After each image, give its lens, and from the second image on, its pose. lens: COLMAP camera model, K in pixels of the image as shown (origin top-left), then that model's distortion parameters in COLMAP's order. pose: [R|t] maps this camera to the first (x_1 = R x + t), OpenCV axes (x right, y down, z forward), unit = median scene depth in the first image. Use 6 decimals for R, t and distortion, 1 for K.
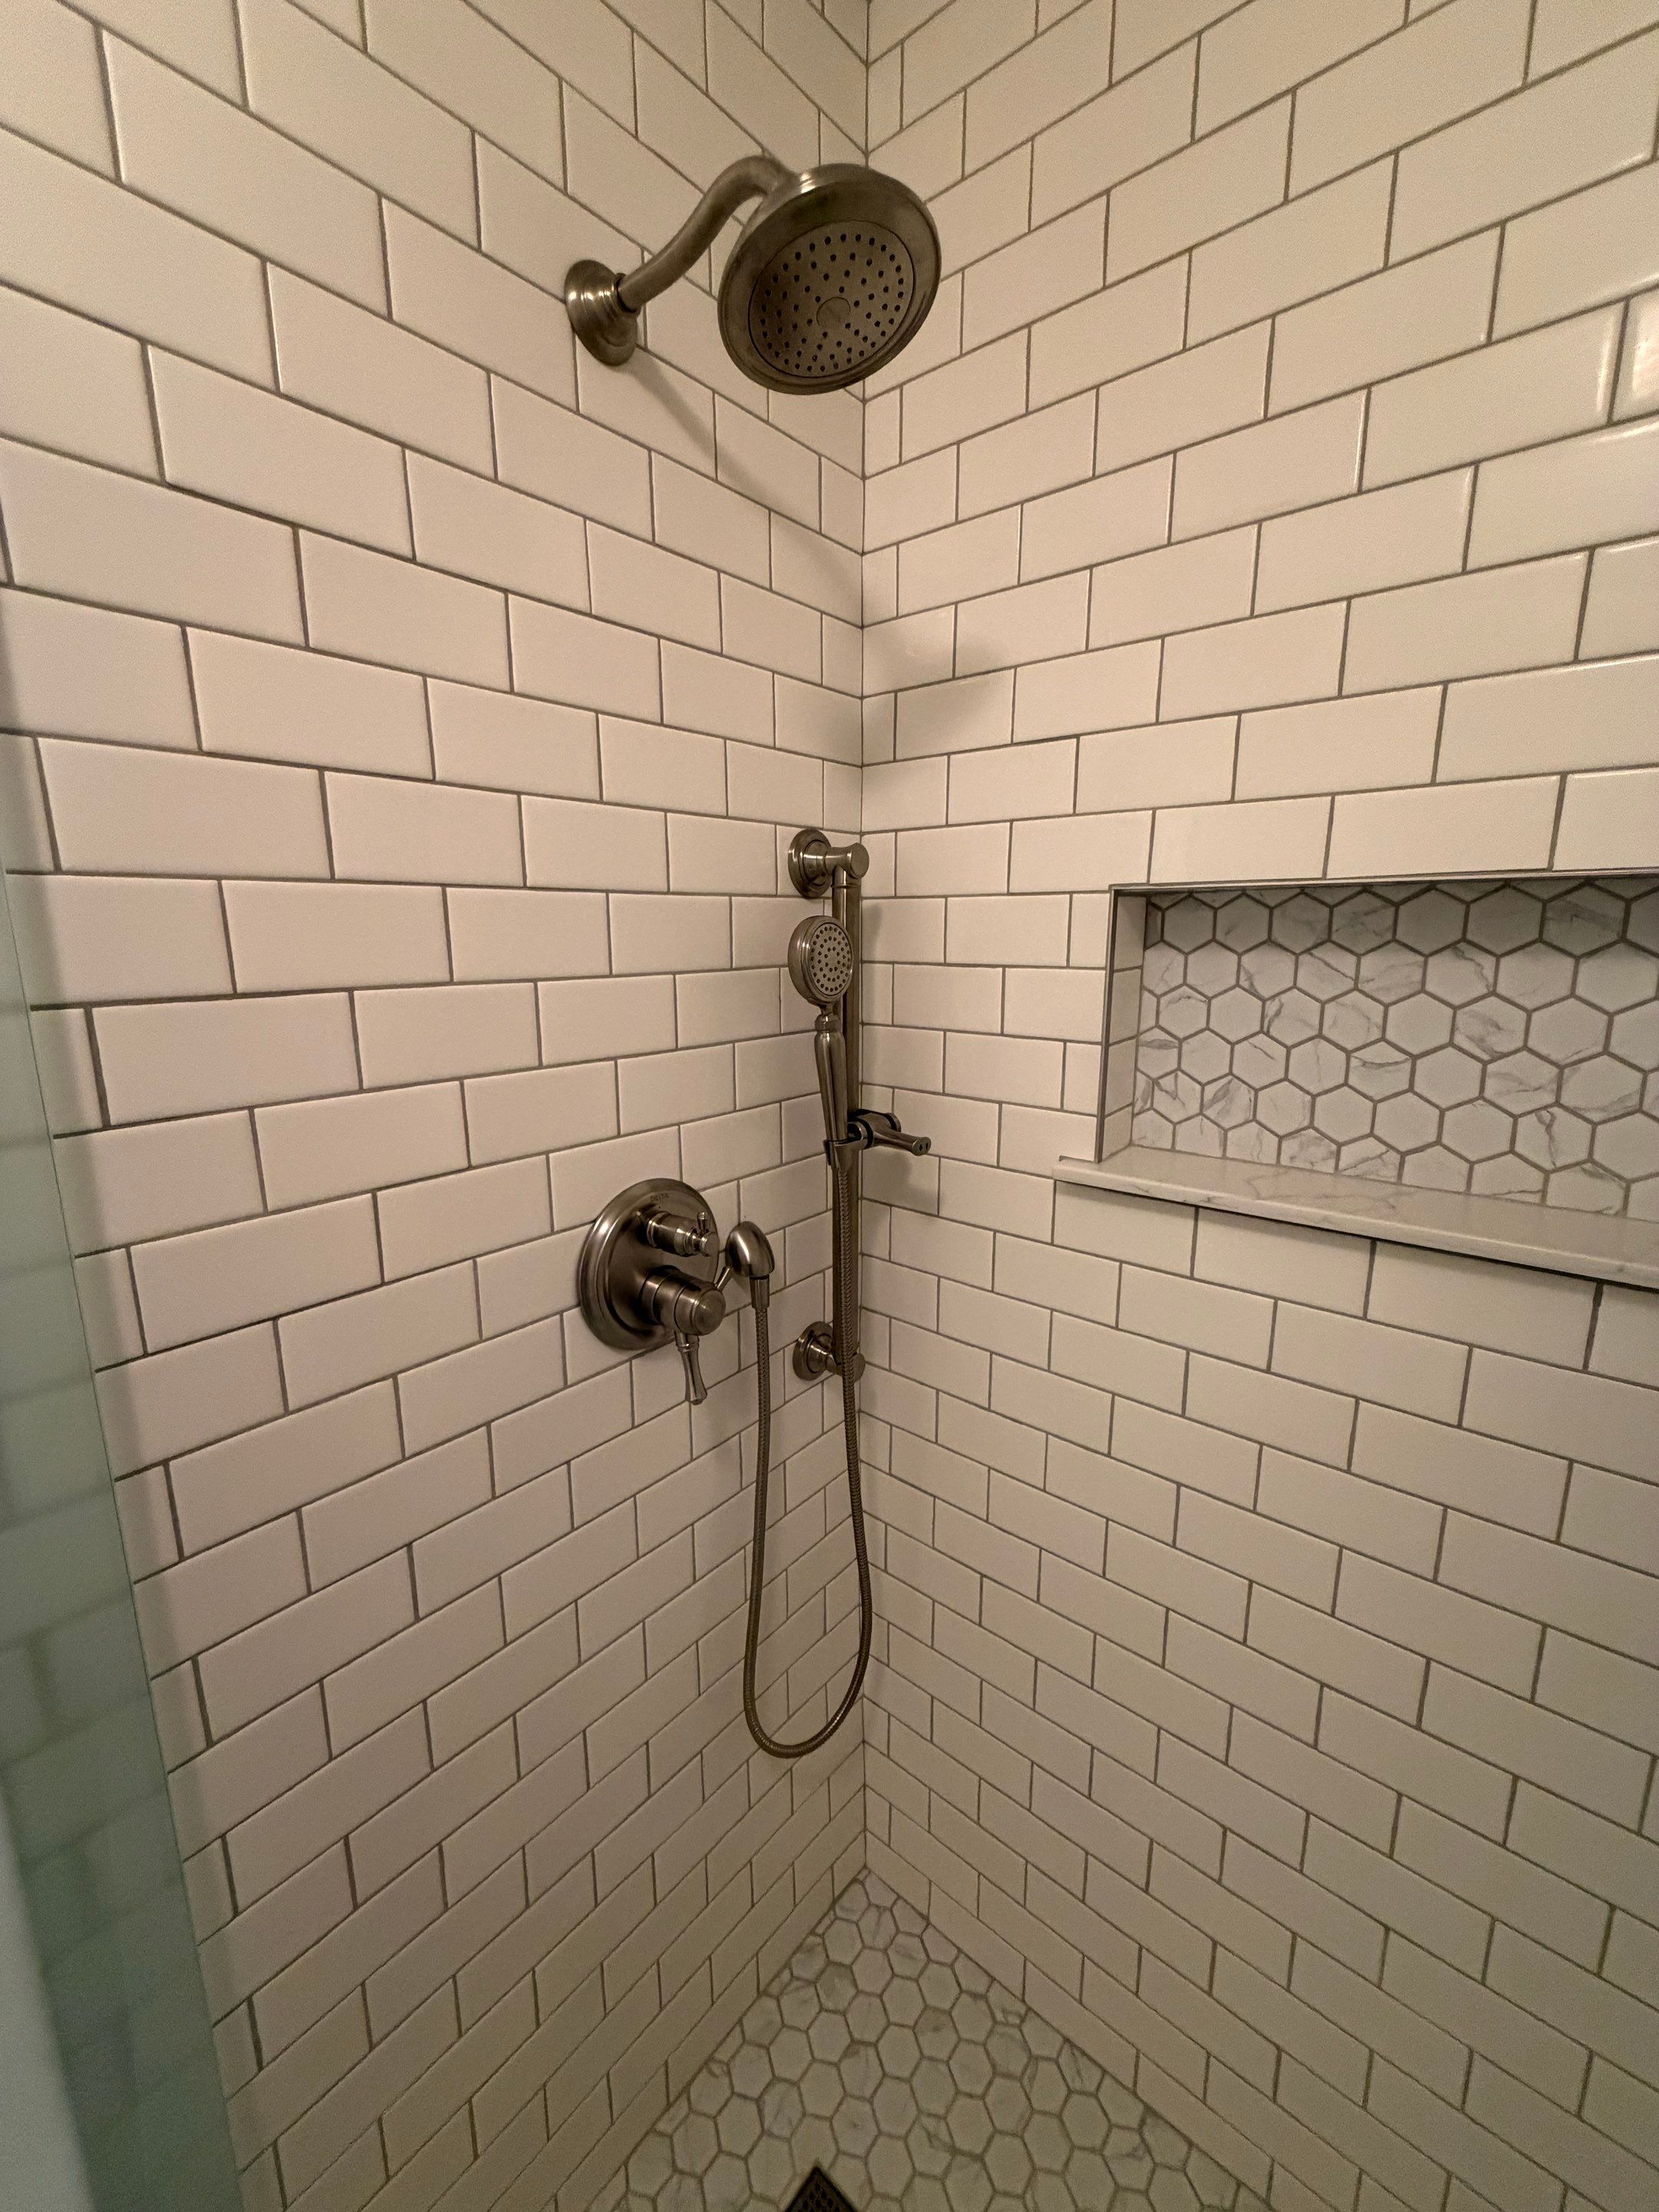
lens RADIAL K [[880.7, 0, 827.2], [0, 880.7, 1101.1], [0, 0, 1]] dist [0.001758, -0.000473]
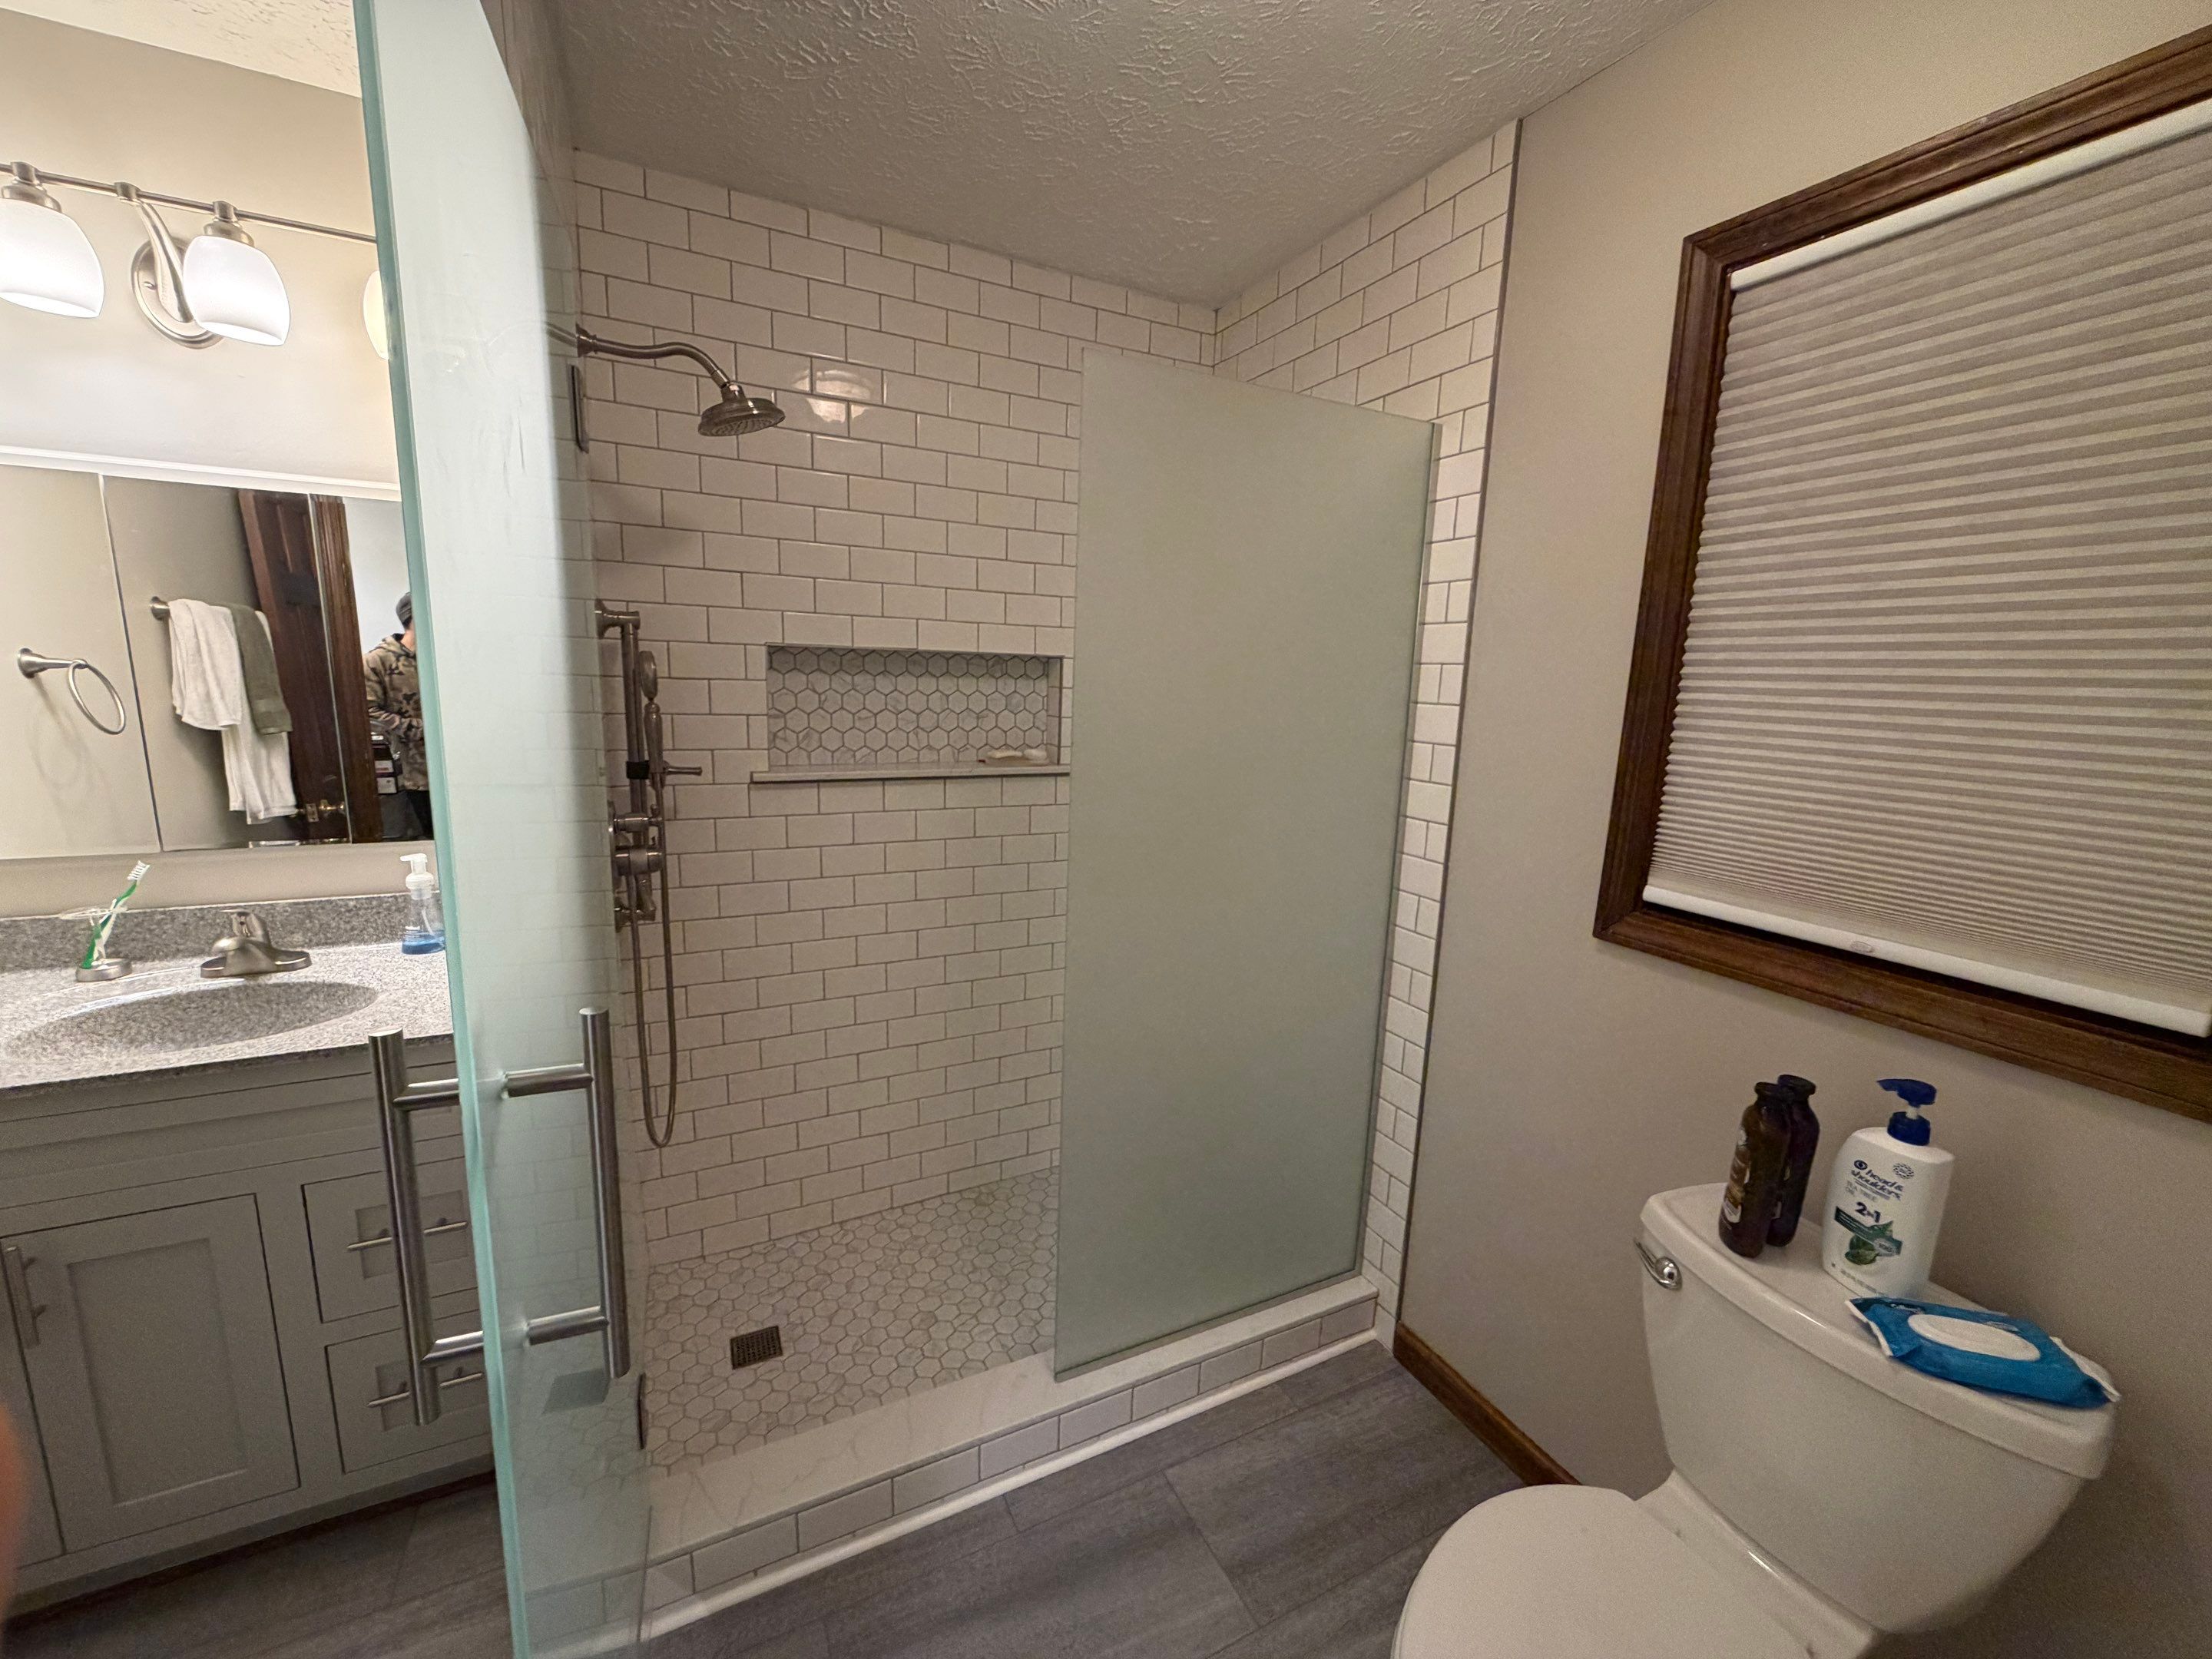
lens RADIAL K [[880.7, 0, 1101.8], [0, 880.7, 830.0], [0, 0, 1]] dist [0.001758, -0.000473]
pose [[0.394455, -0.144118, 0.907544, -1.409295], [0.142523, 0.985269, 0.094514, 0.129192], [-0.907795, 0.092065, 0.409184, -0.623375]]
